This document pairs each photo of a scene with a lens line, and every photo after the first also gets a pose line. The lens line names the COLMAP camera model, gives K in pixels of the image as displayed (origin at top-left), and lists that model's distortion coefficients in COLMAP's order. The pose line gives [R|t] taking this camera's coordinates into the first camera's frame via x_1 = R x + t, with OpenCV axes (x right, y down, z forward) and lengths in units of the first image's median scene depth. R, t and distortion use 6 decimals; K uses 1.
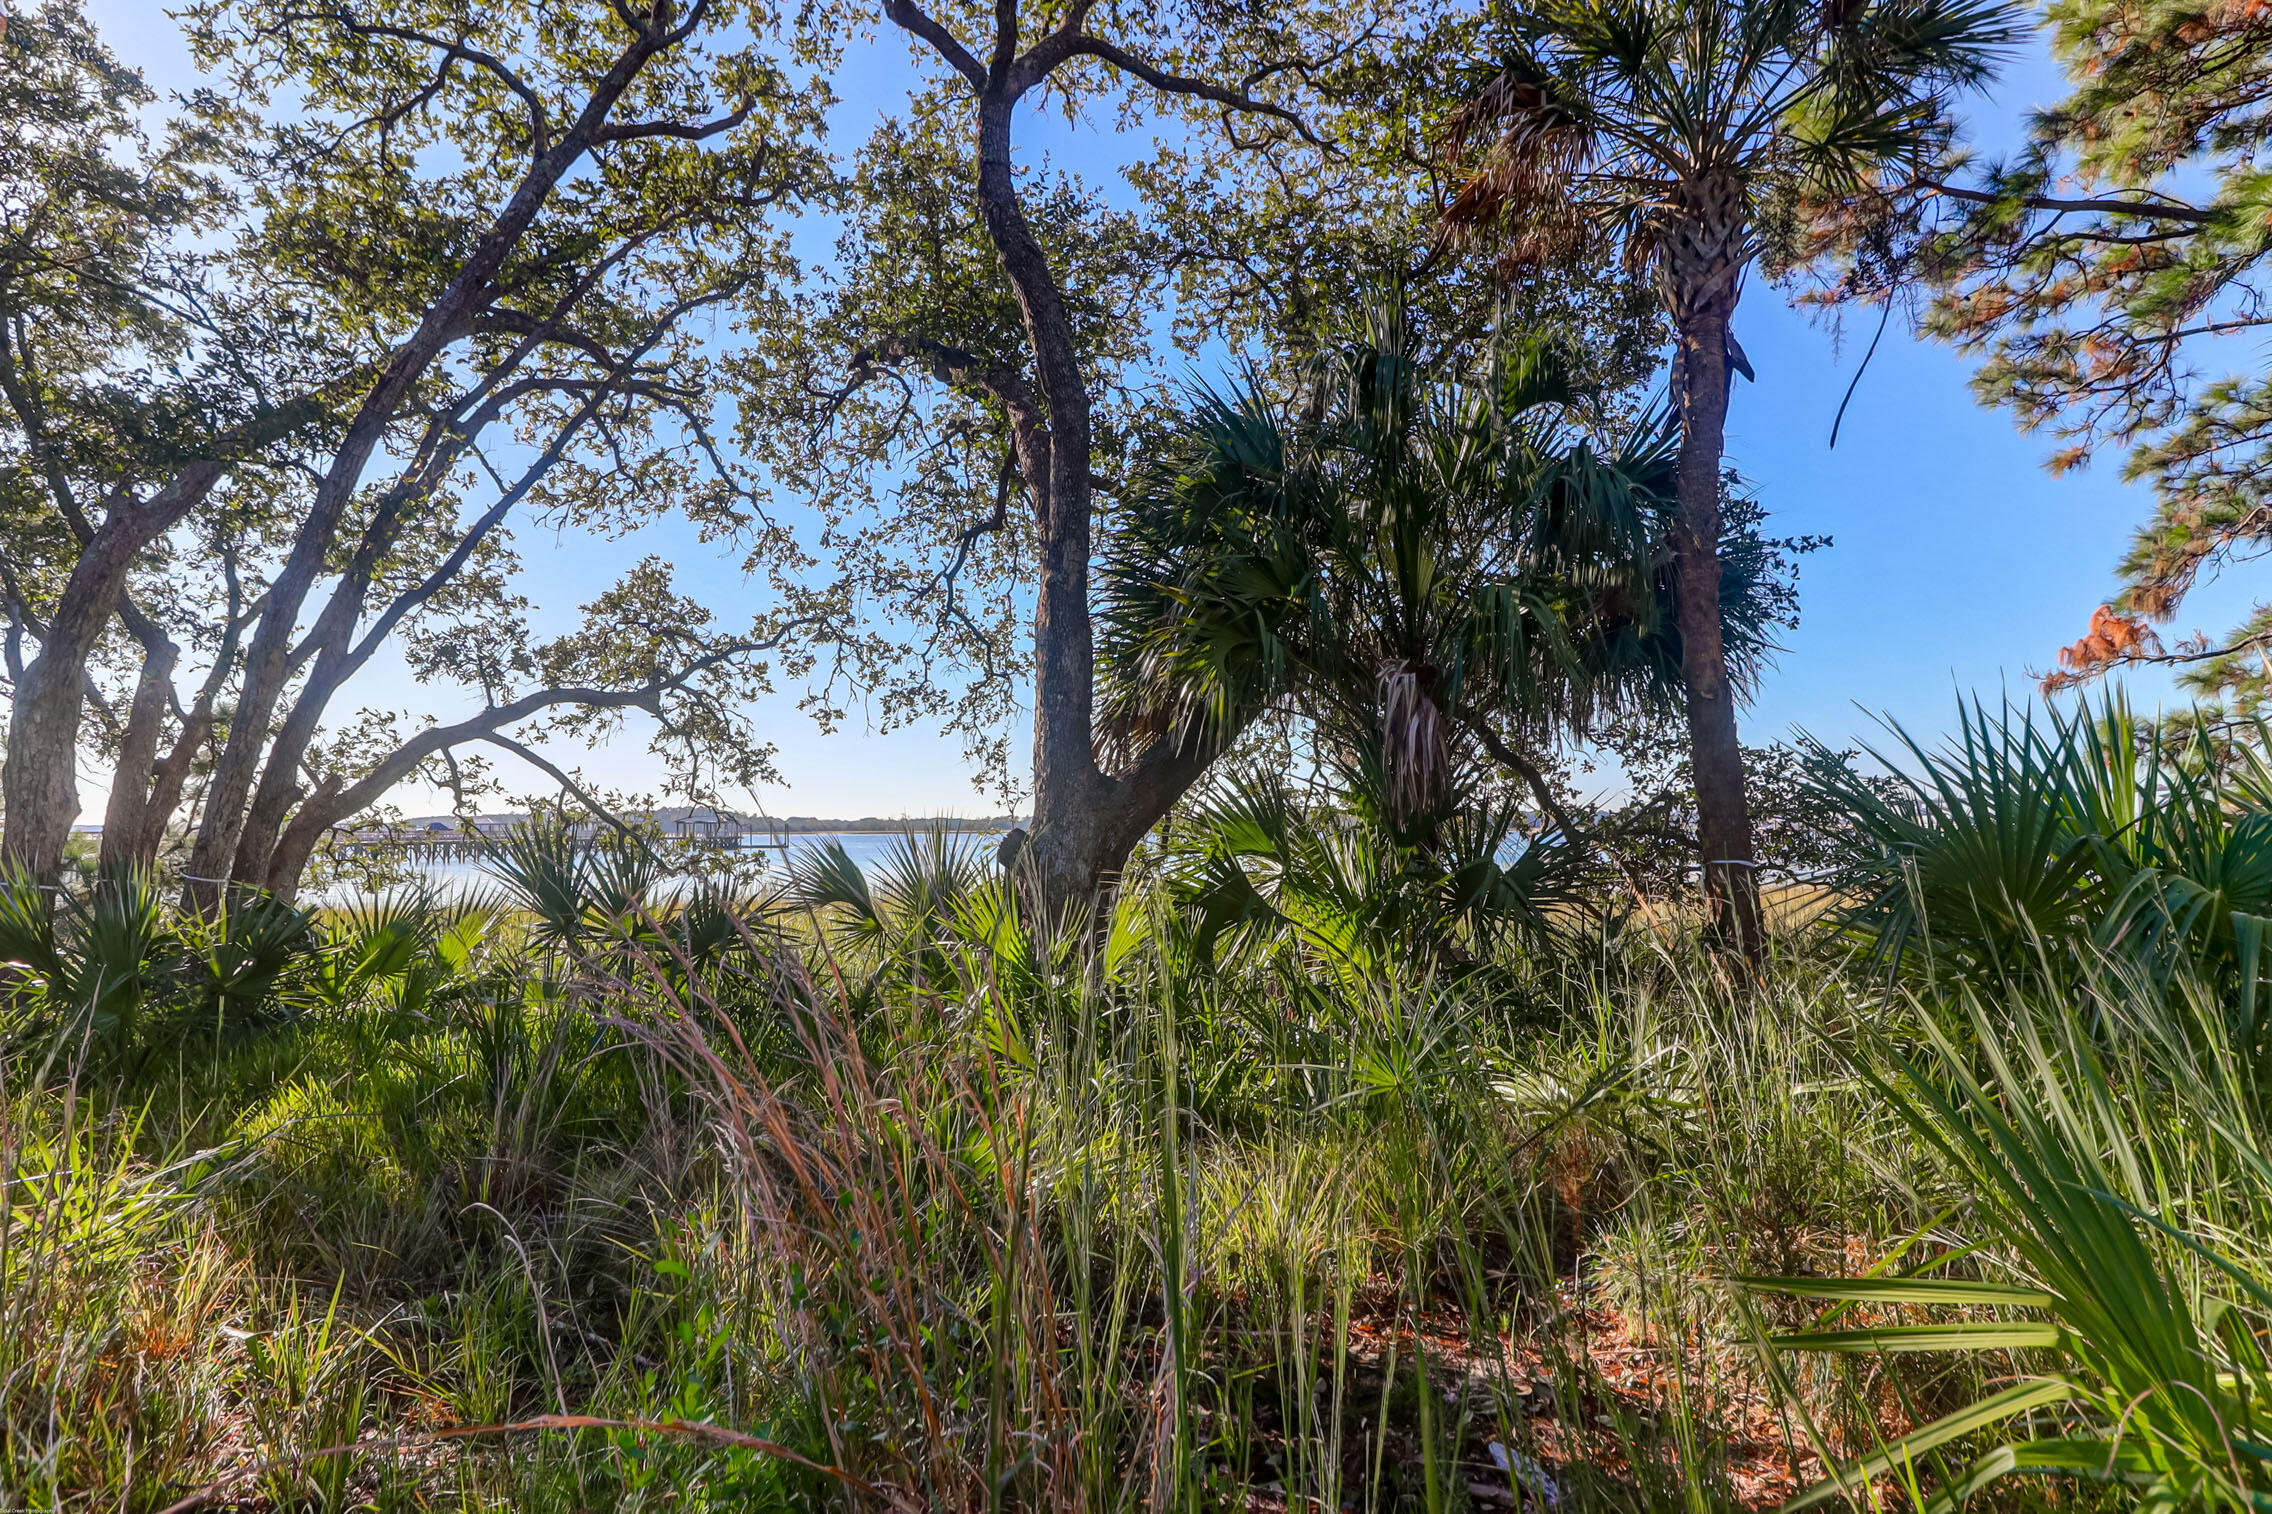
lens RADIAL K [[1184.3, 0, 1136.0], [0, 1184.3, 757.0], [0, 0, 1]] dist [0.002102, 0.000169]
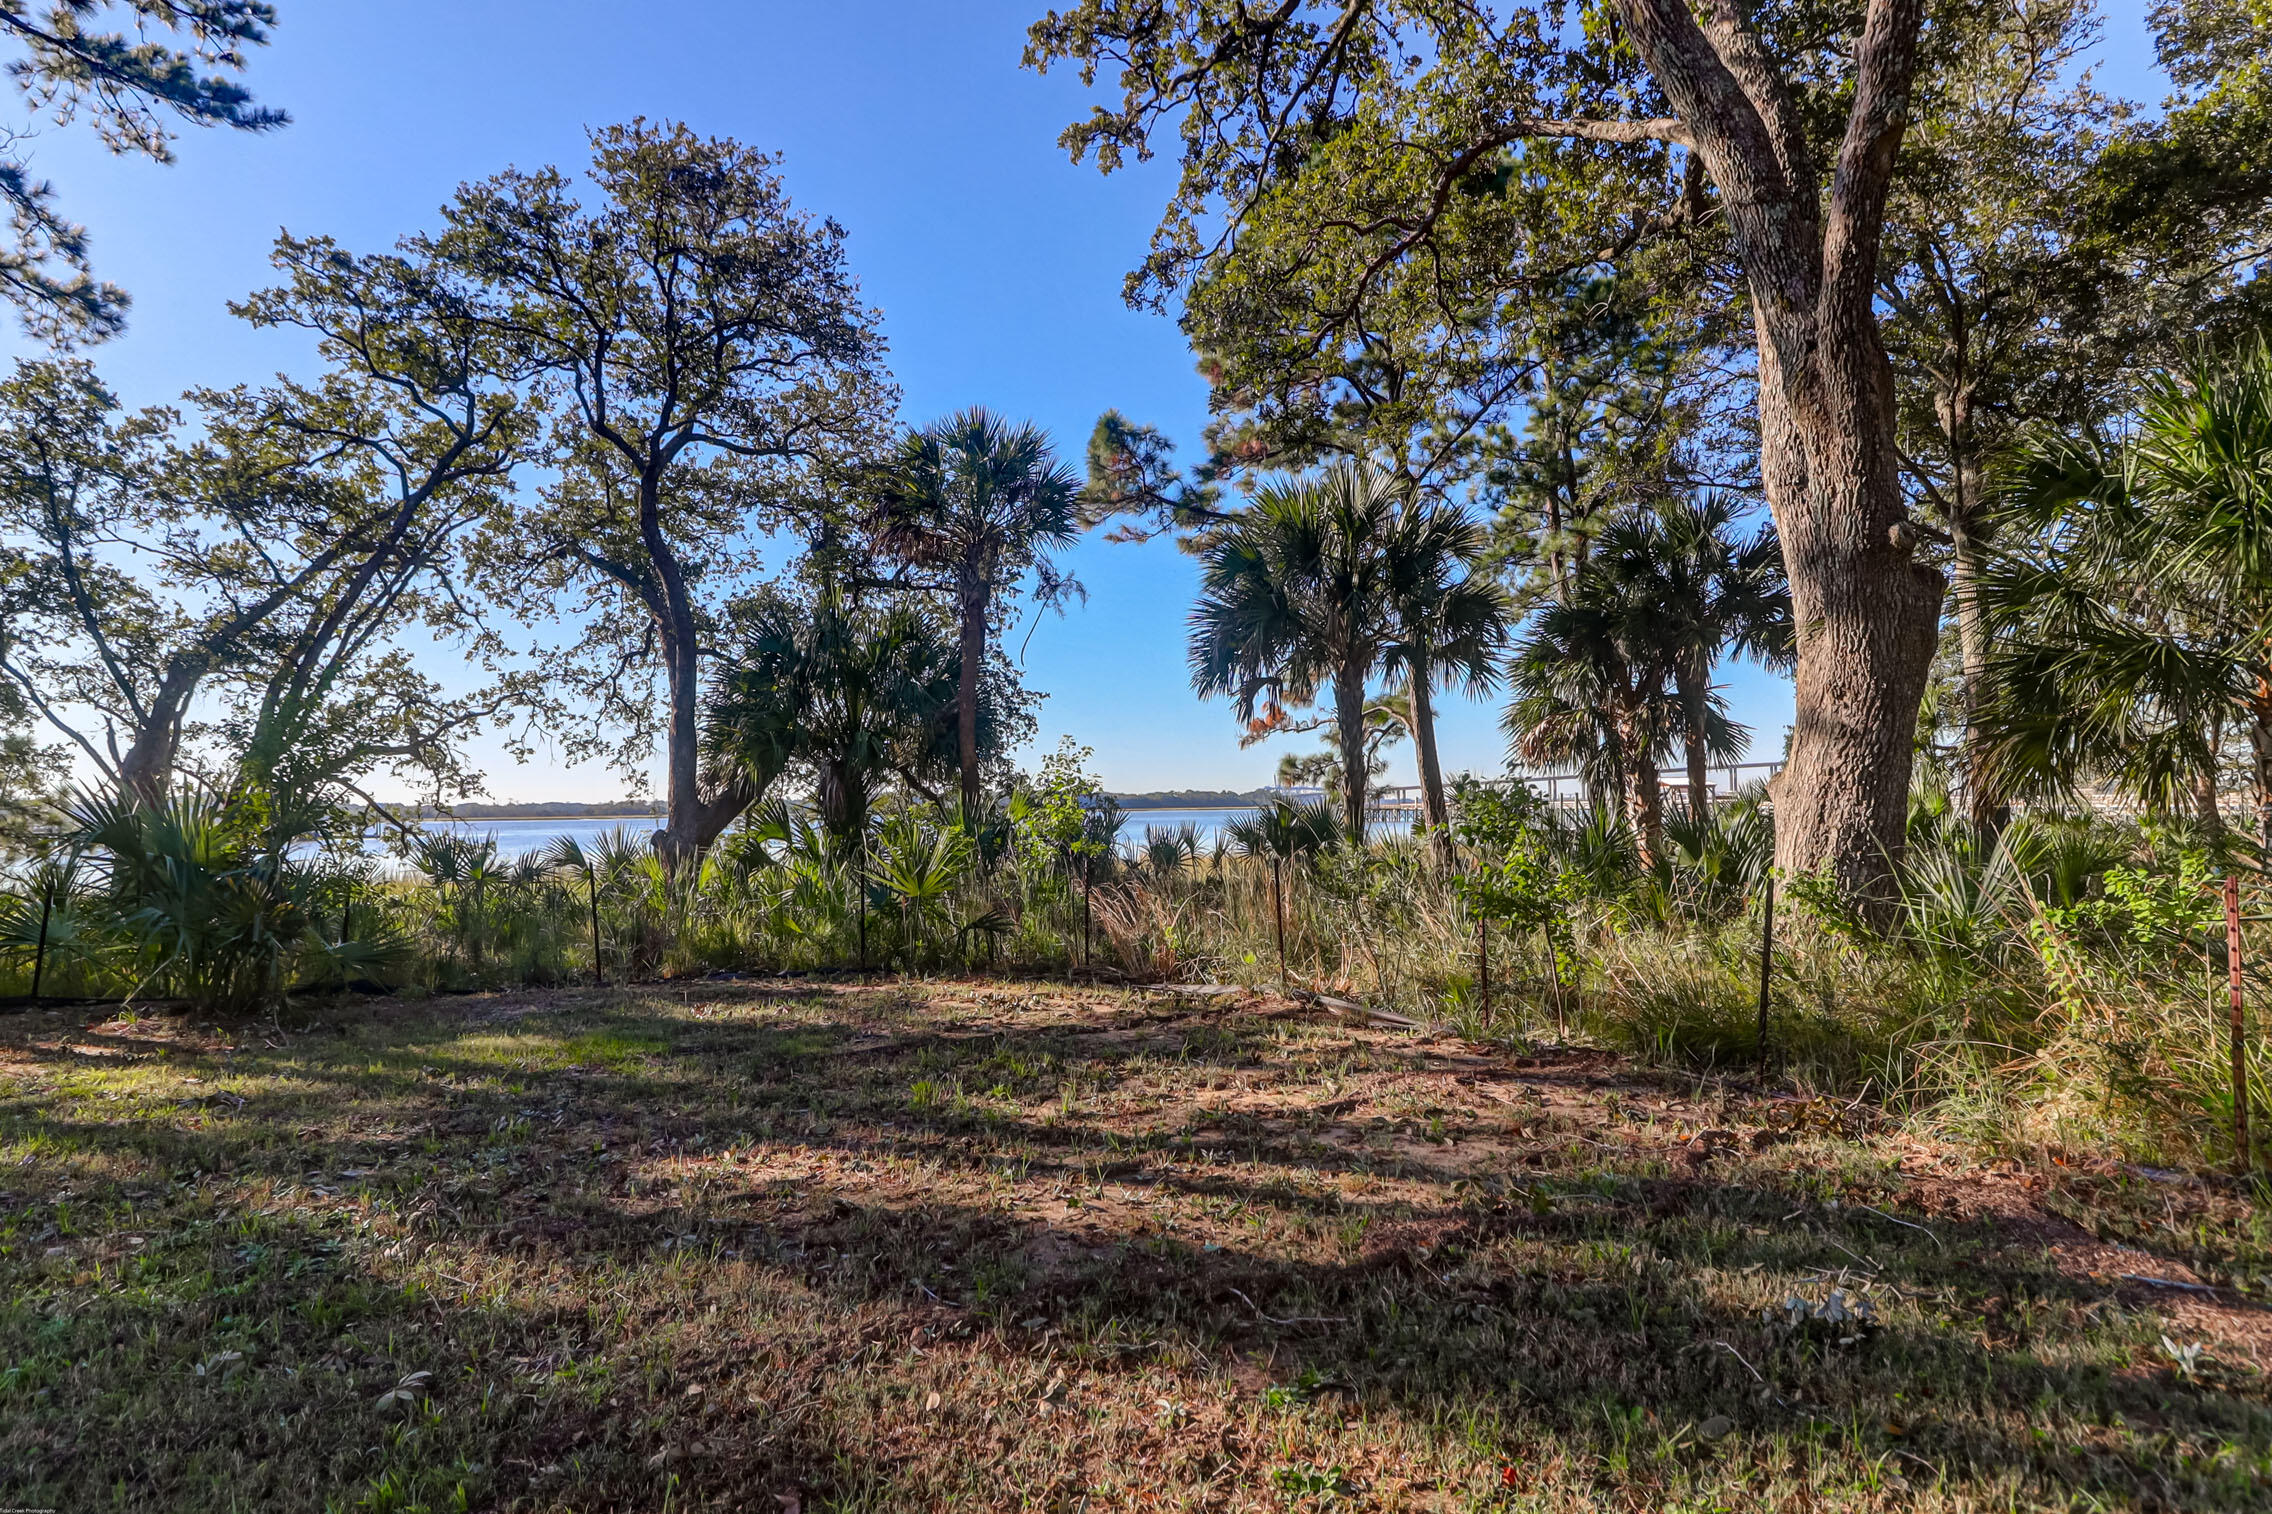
lens RADIAL K [[1236.8, 0, 1136.0], [0, 1236.8, 757.0], [0, 0, 1]] dist [-0.001774, -0.000449]
pose [[0.961477, 0.003685, 0.274862, 0.067851], [-0.008467, 0.999833, 0.016212, -0.067898], [-0.274756, -0.017915, 0.961347, -0.825705]]
